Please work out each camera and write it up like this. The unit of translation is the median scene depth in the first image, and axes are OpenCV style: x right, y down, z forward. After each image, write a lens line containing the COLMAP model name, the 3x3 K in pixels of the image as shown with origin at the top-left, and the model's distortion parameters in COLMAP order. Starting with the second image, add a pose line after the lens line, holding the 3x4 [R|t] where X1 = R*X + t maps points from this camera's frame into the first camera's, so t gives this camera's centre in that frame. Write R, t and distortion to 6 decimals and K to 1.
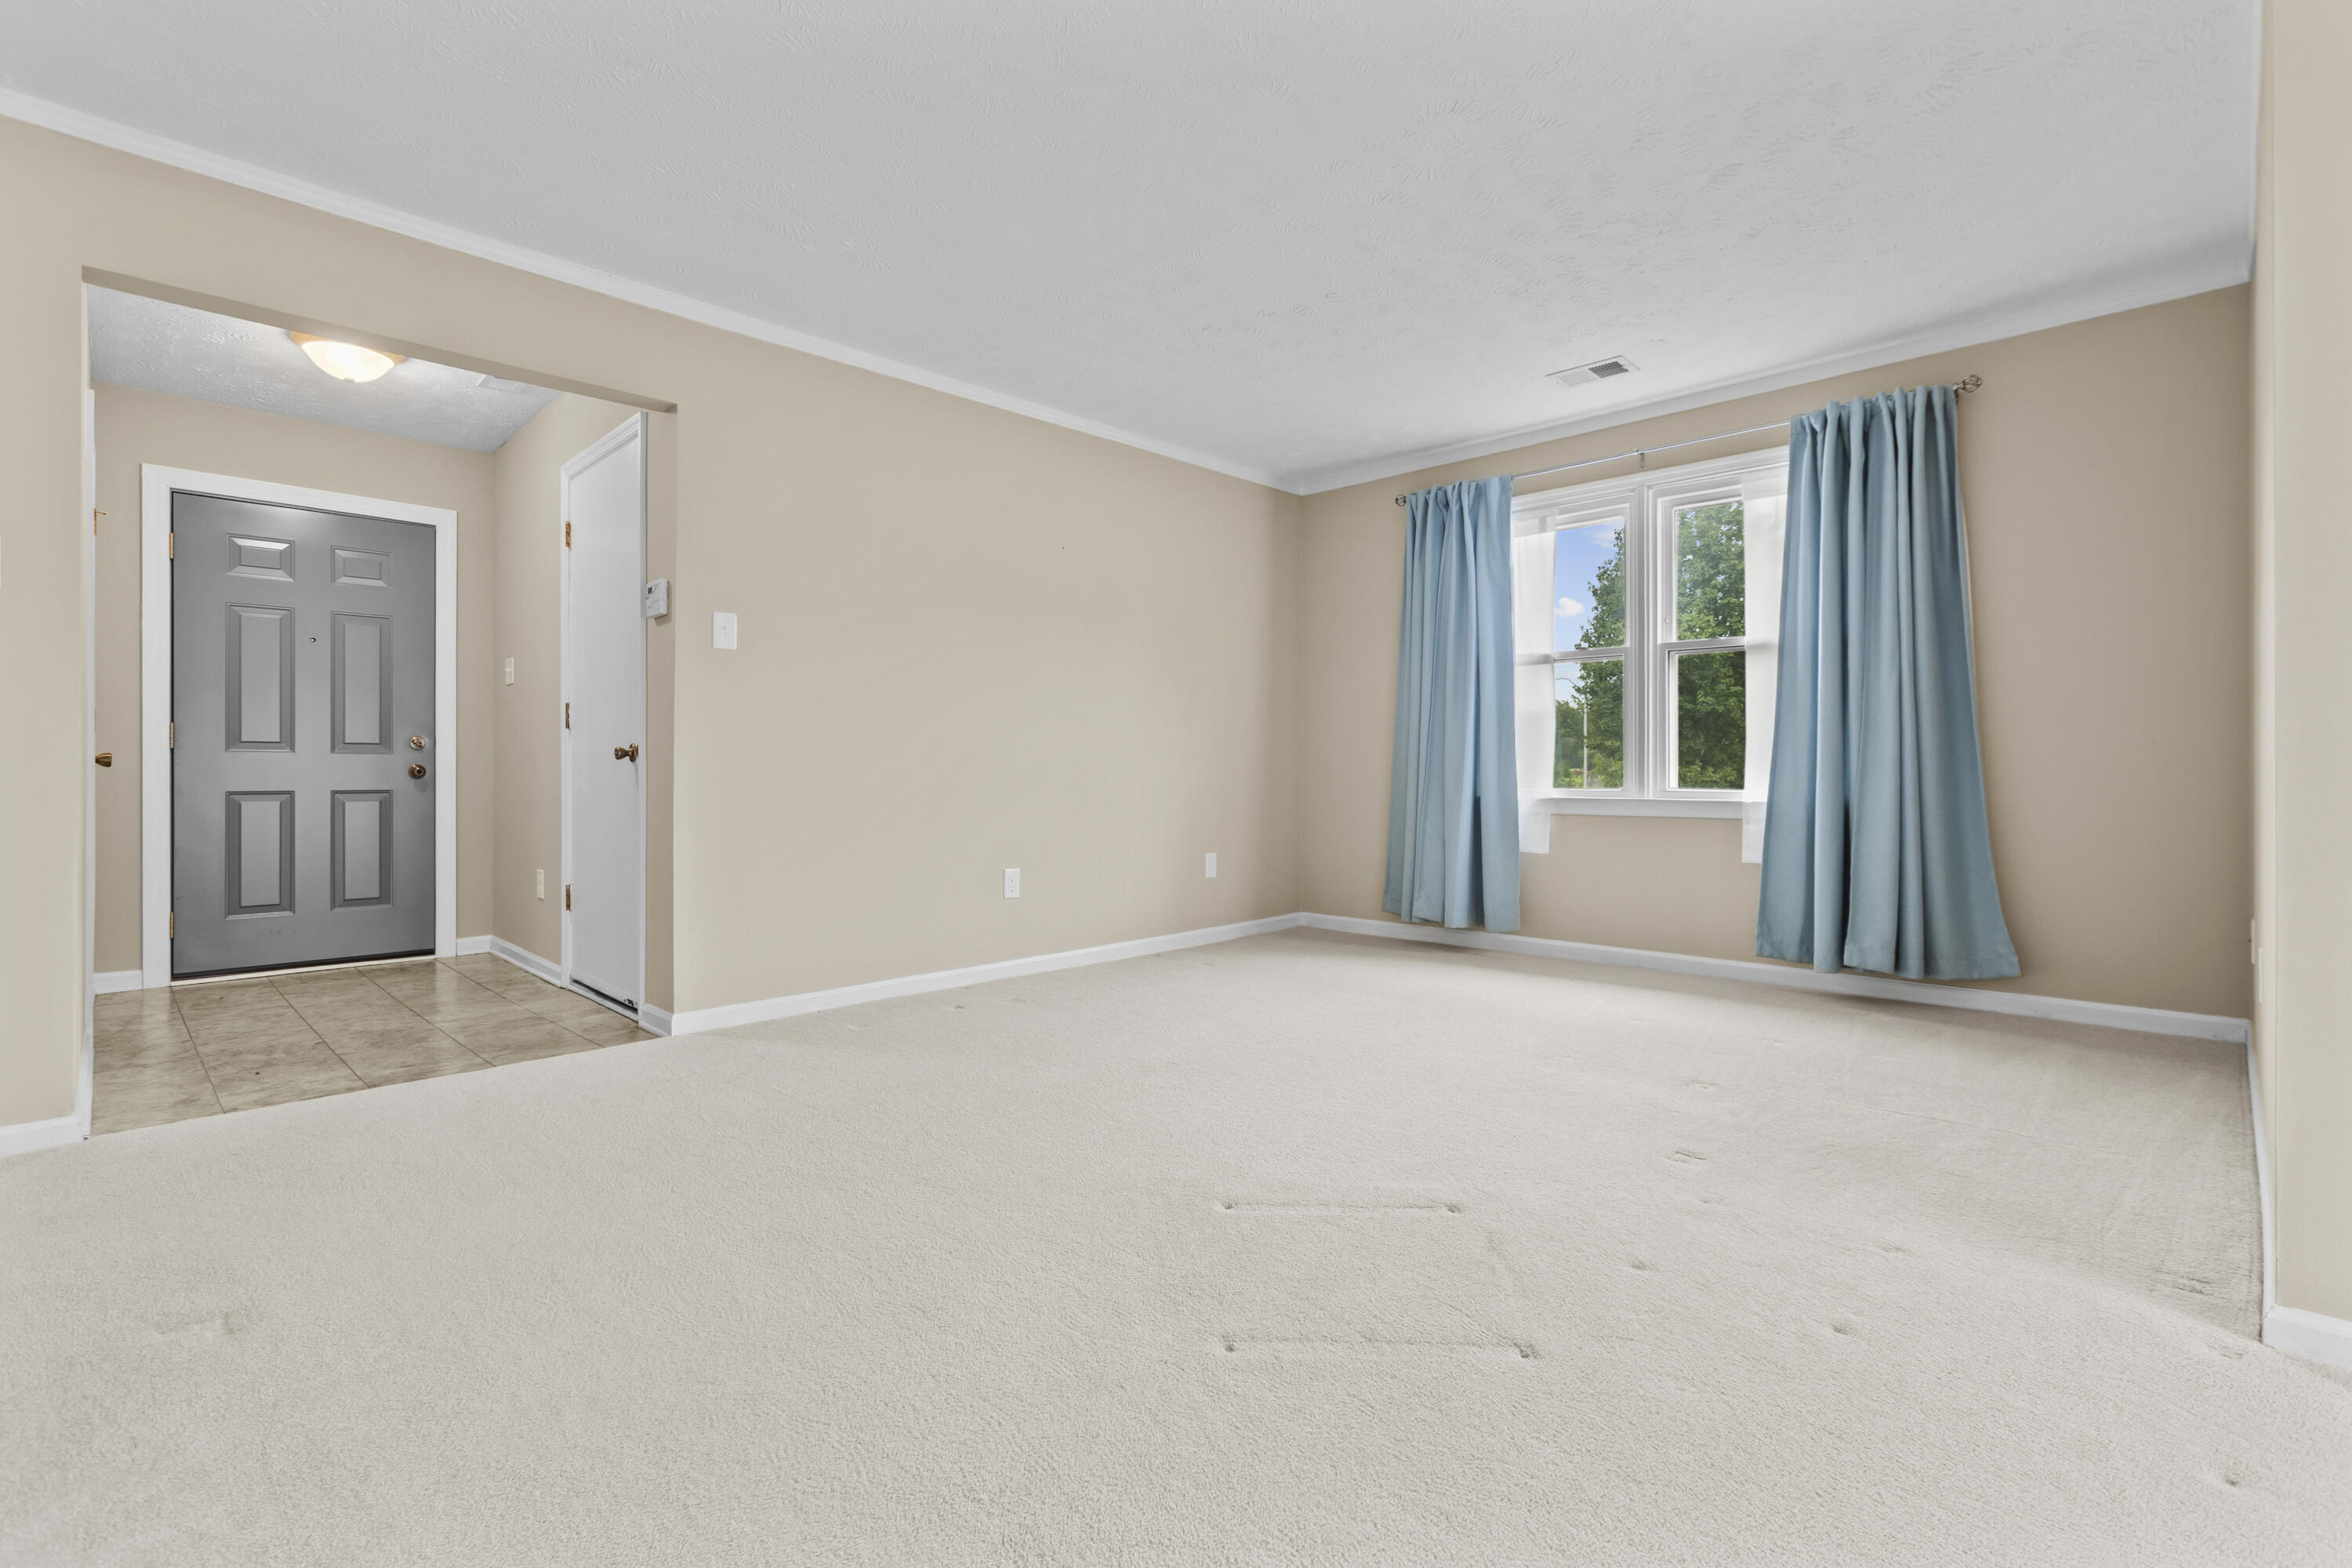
lens RADIAL K [[1055.8, 0, 1180.1], [0, 1055.8, 782.8], [0, 0, 1]] dist [-0.015285, 0.007880]
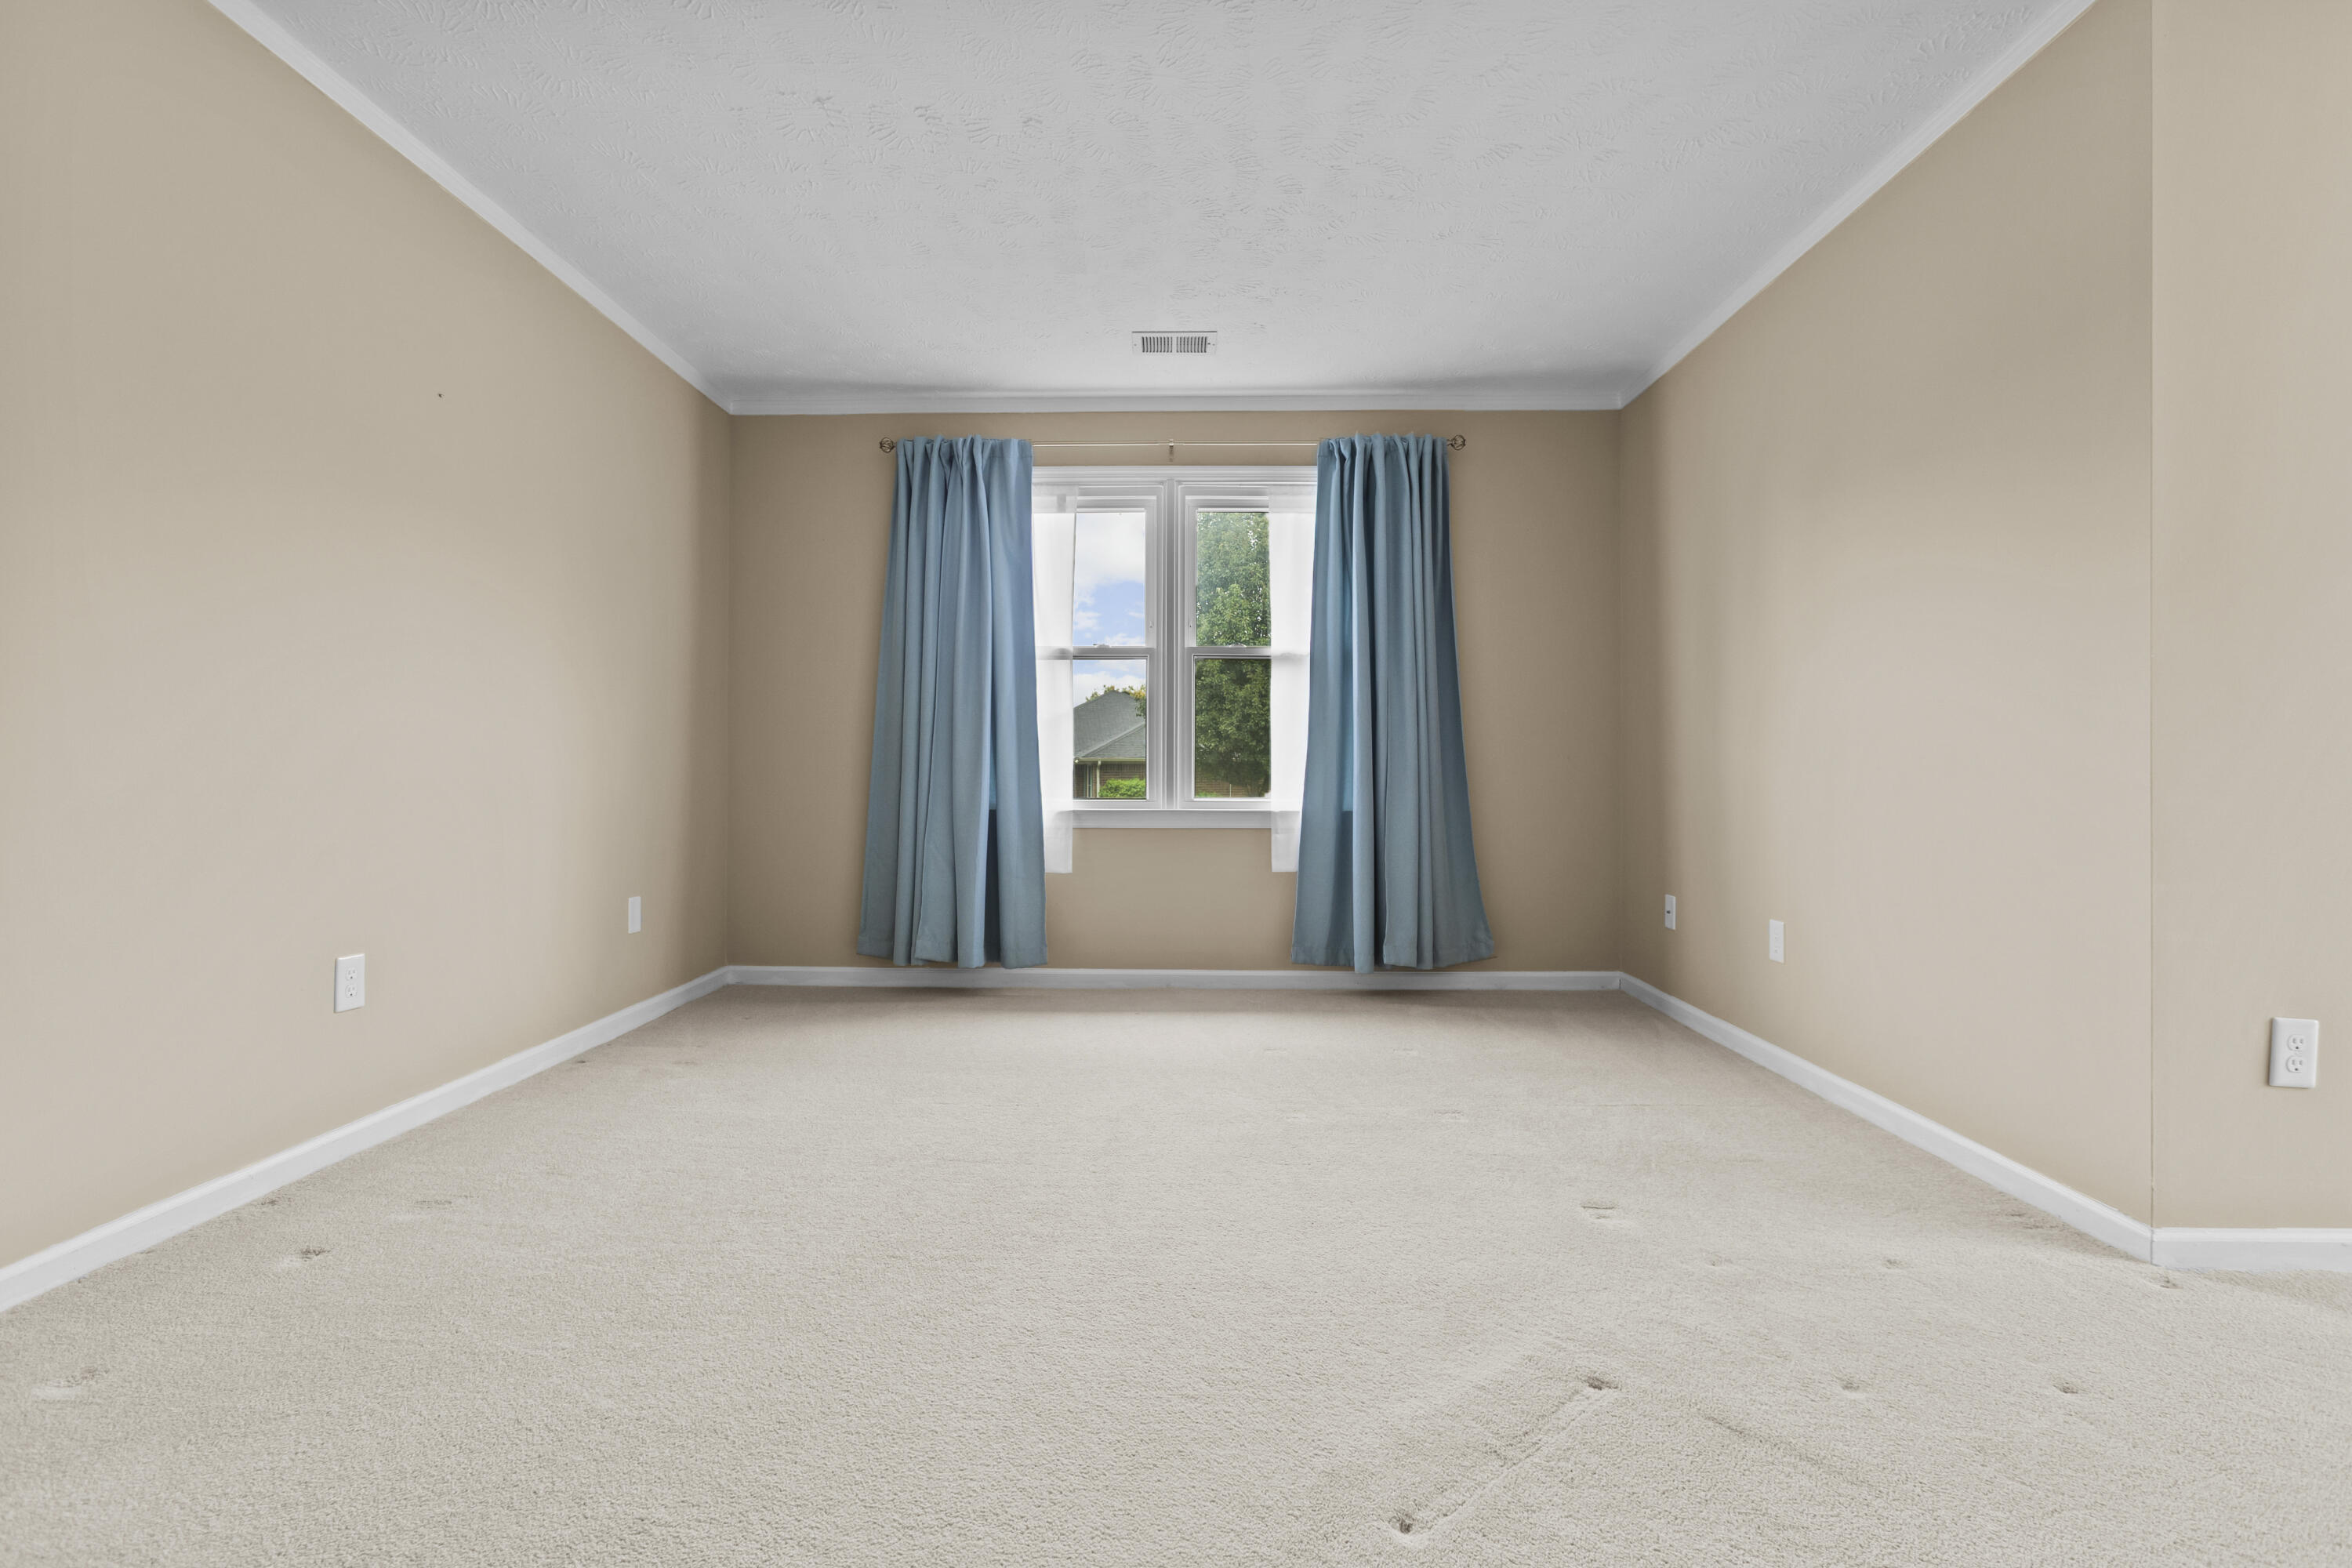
lens RADIAL K [[1055.8, 0, 1168.7], [0, 1055.8, 772.9], [0, 0, 1]] dist [-0.015285, 0.007880]
pose [[0.736741, 0.008234, 0.676125, -0.194960], [0.003641, 0.999863, -0.016144, -0.001869], [-0.676165, 0.014356, 0.736610, 0.286421]]
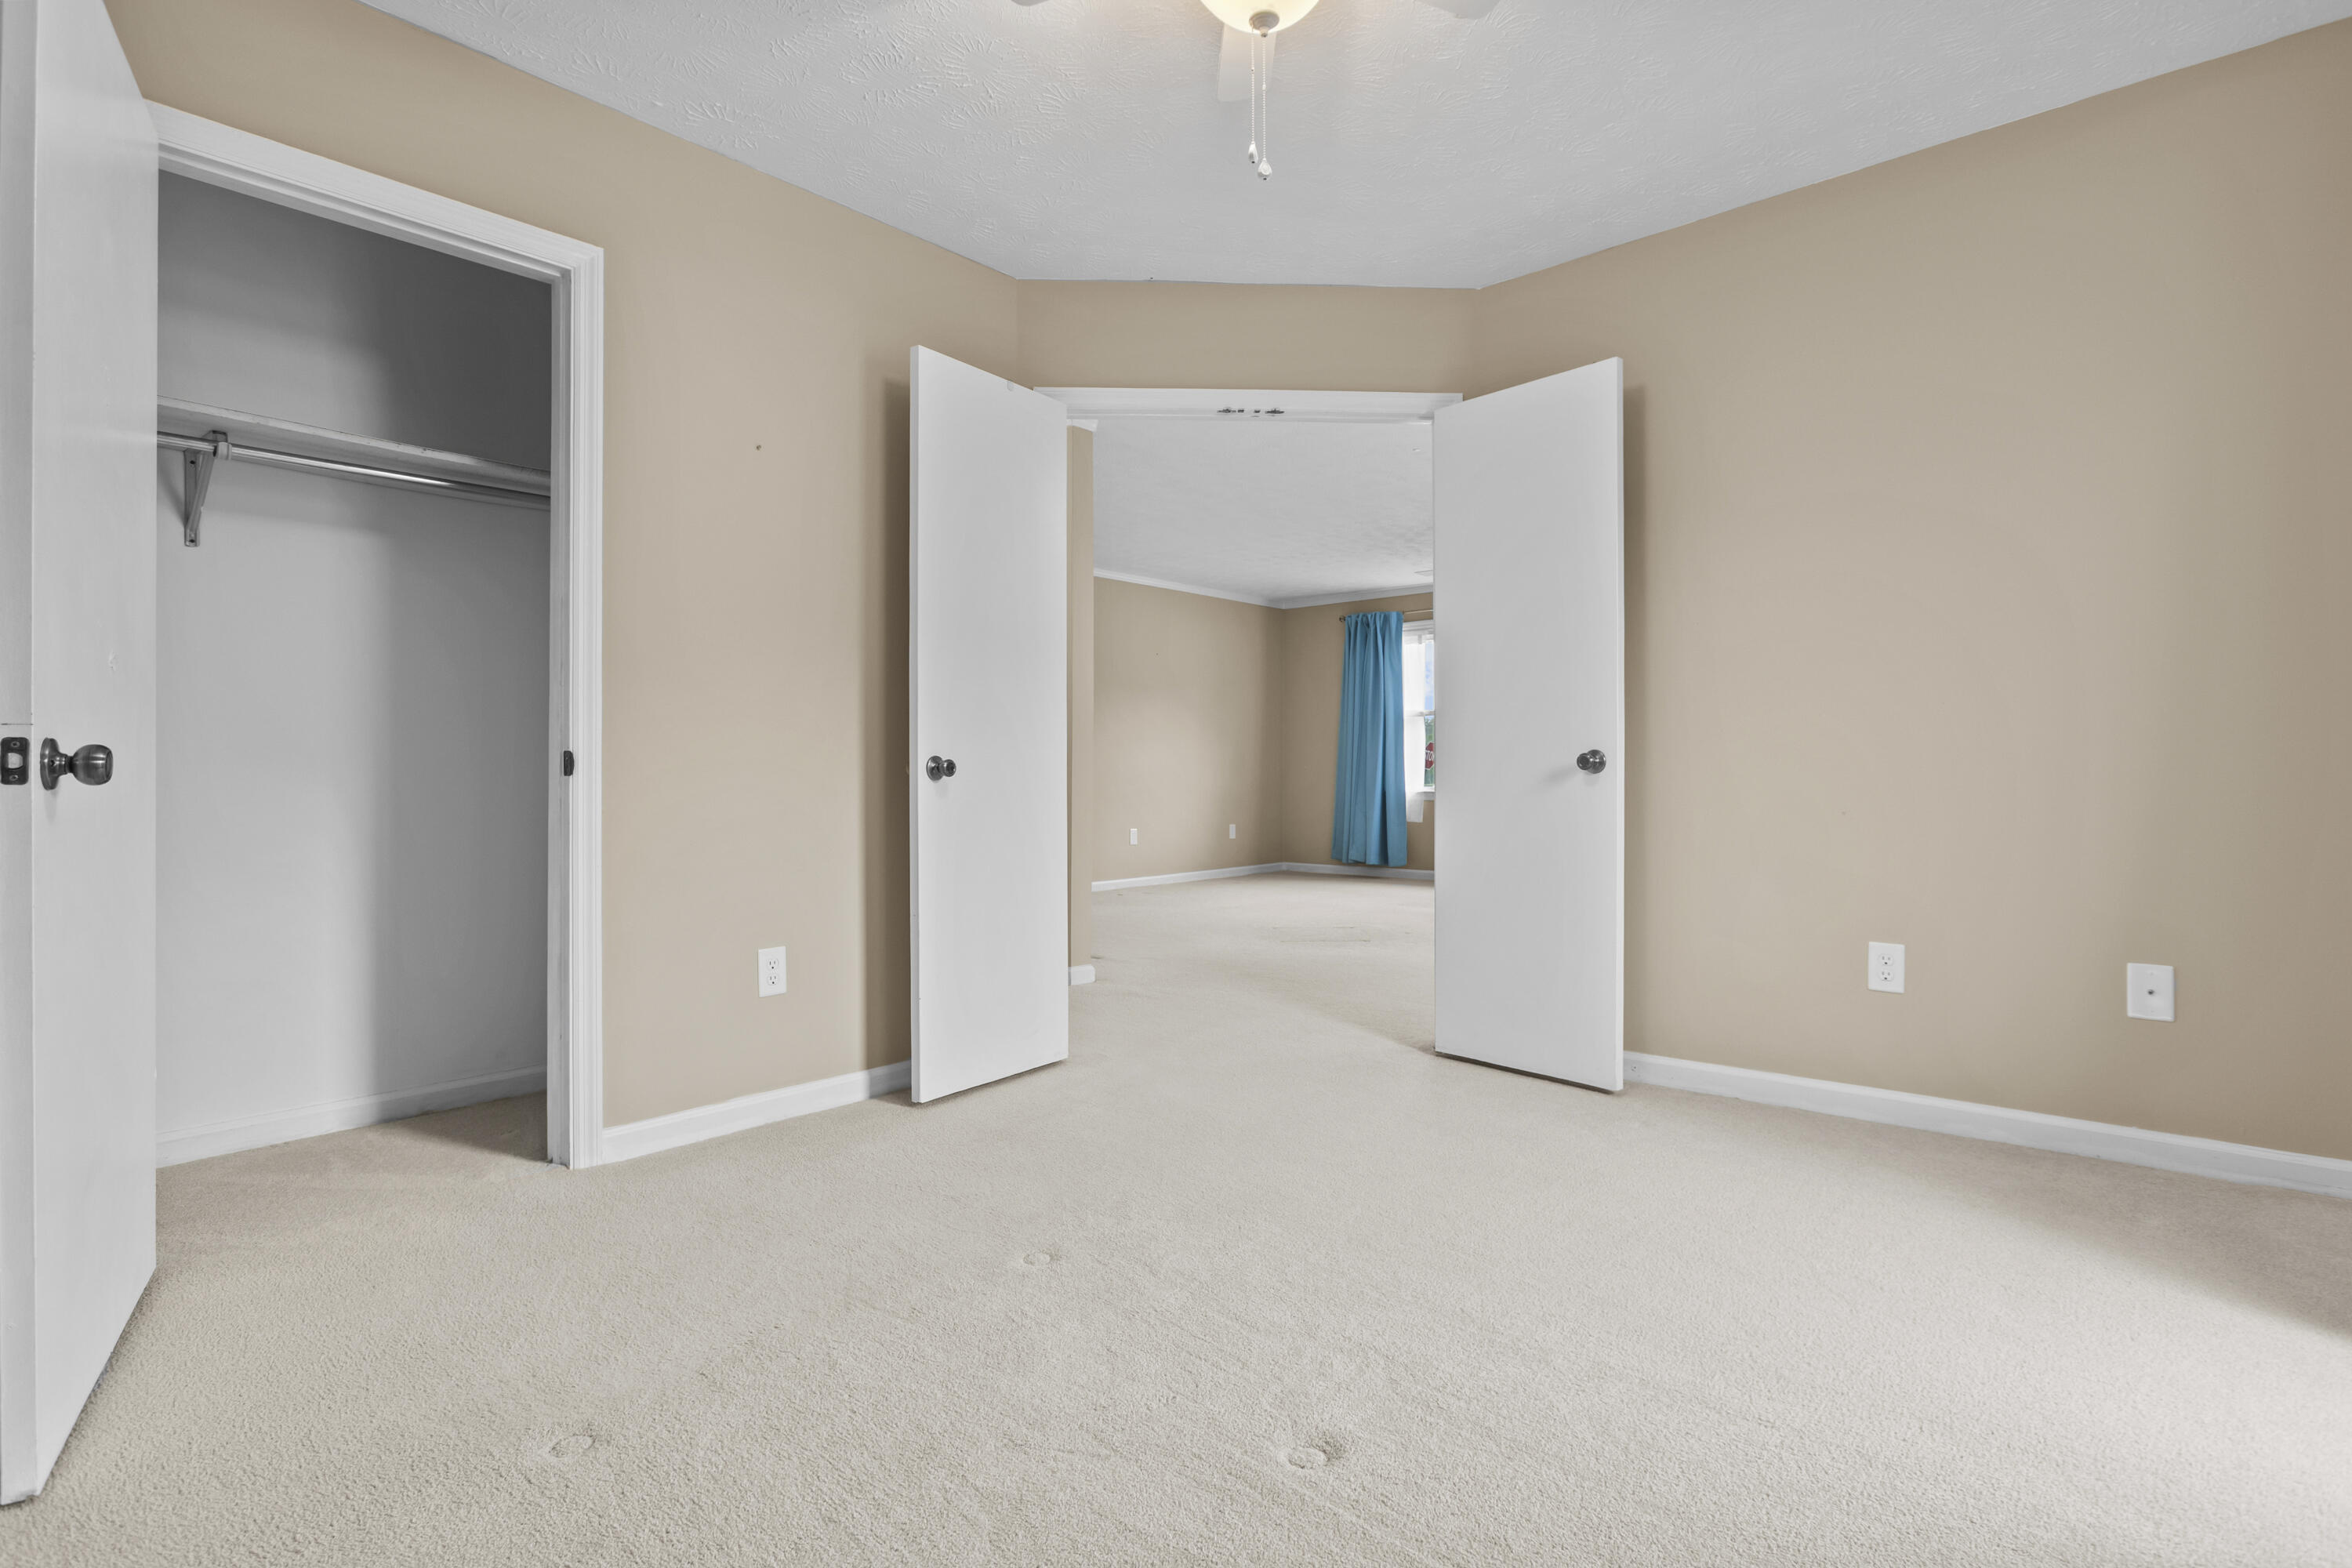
lens RADIAL K [[1181.8, 0, 1169.5], [0, 1181.8, 784.7], [0, 0, 1]] dist [0.001346, 0.002046]
pose [[0.998993, 0.001614, 0.044848, -0.173207], [-0.001280, 0.999971, -0.007481, 0.018073], [-0.044859, 0.007416, 0.998966, -0.997743]]
